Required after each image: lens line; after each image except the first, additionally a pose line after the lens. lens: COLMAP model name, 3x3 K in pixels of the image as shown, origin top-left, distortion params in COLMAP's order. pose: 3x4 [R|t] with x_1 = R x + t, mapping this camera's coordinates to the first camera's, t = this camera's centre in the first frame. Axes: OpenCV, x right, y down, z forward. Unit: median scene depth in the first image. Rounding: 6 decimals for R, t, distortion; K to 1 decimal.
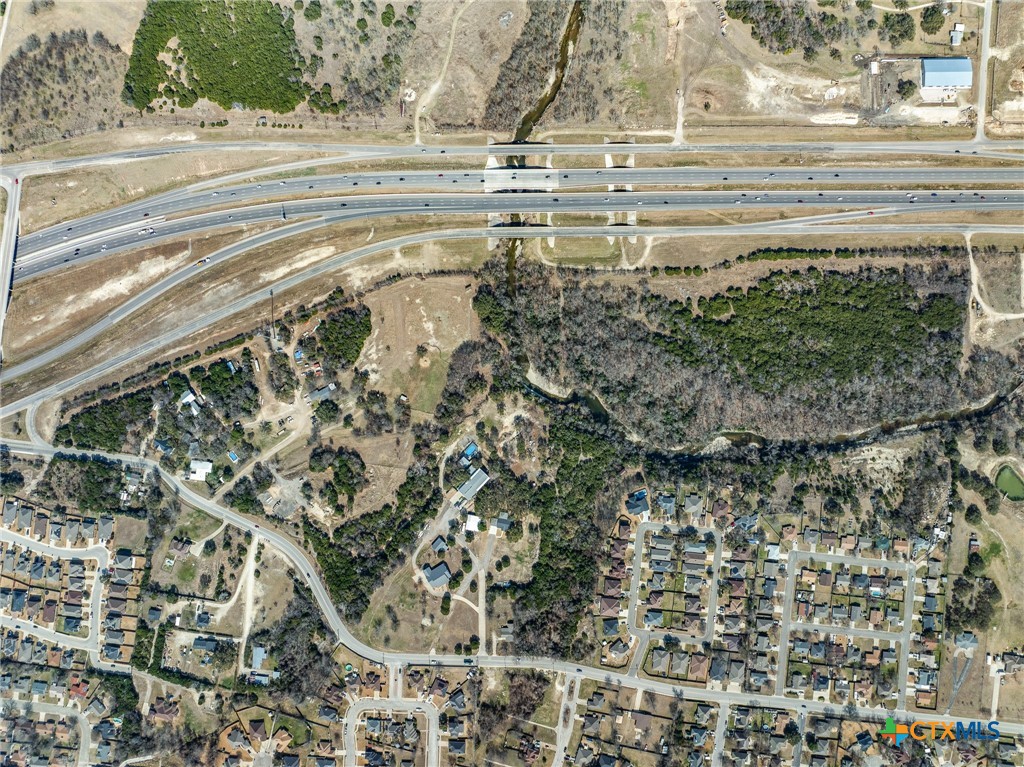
lens RADIAL K [[721.2, 0, 516.4], [0, 721.2, 382.5], [0, 0, 1]] dist [-0.044995, 0.007463]
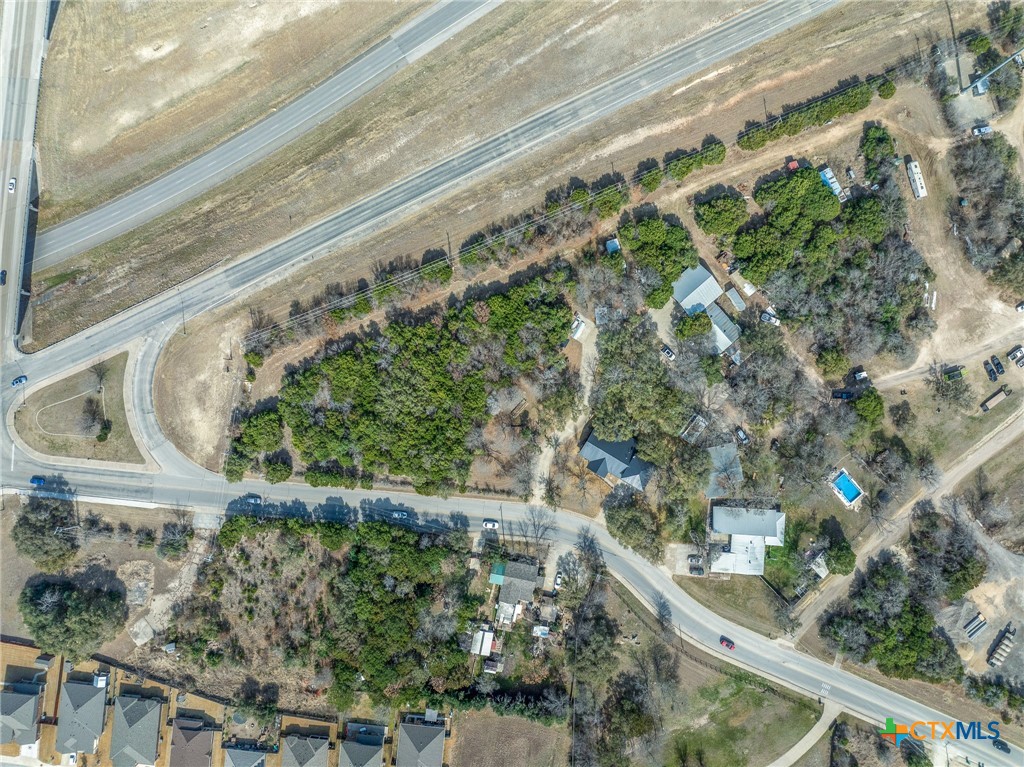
lens RADIAL K [[721.2, 0, 516.4], [0, 721.2, 382.5], [0, 0, 1]] dist [-0.044995, 0.007463]
pose [[0.999396, -0.034747, 0.000119, -0.533123], [0.034747, 0.999345, -0.010089, 0.058527], [0.000232, 0.010087, 0.999949, 0.707182]]
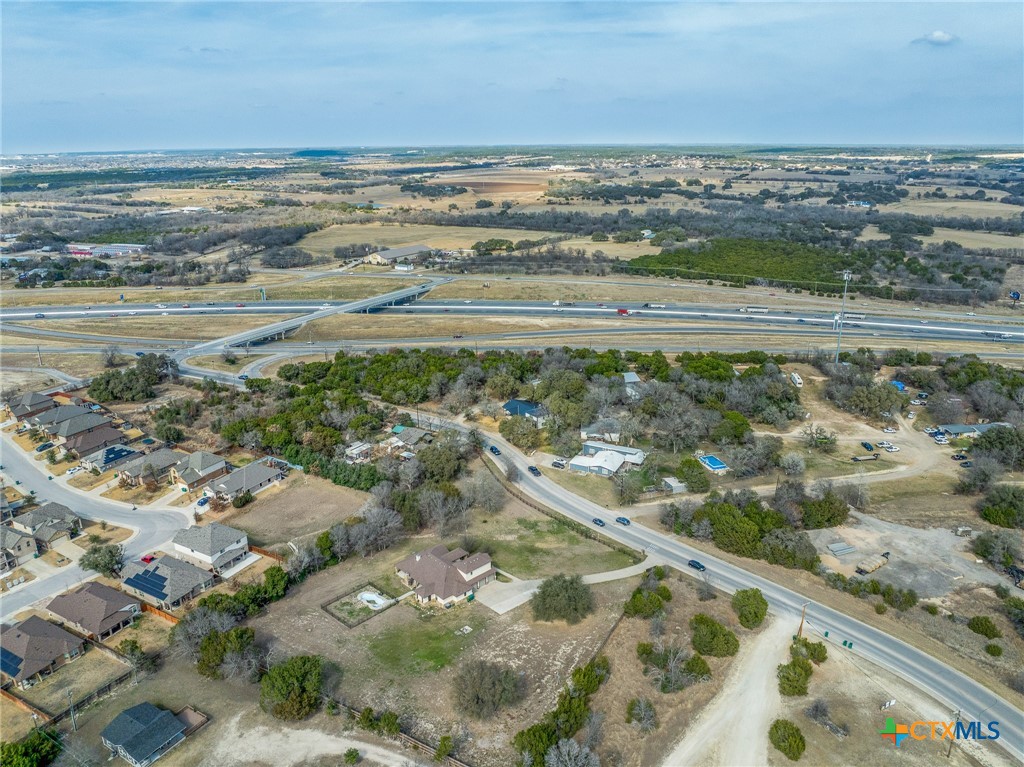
lens RADIAL K [[721.2, 0, 516.4], [0, 721.2, 382.5], [0, 0, 1]] dist [-0.044995, 0.007463]
pose [[0.935148, 0.109587, -0.336881, -0.374924], [-0.354075, 0.319598, -0.878913, 0.413423], [0.011349, 0.941195, 0.337673, 0.857682]]
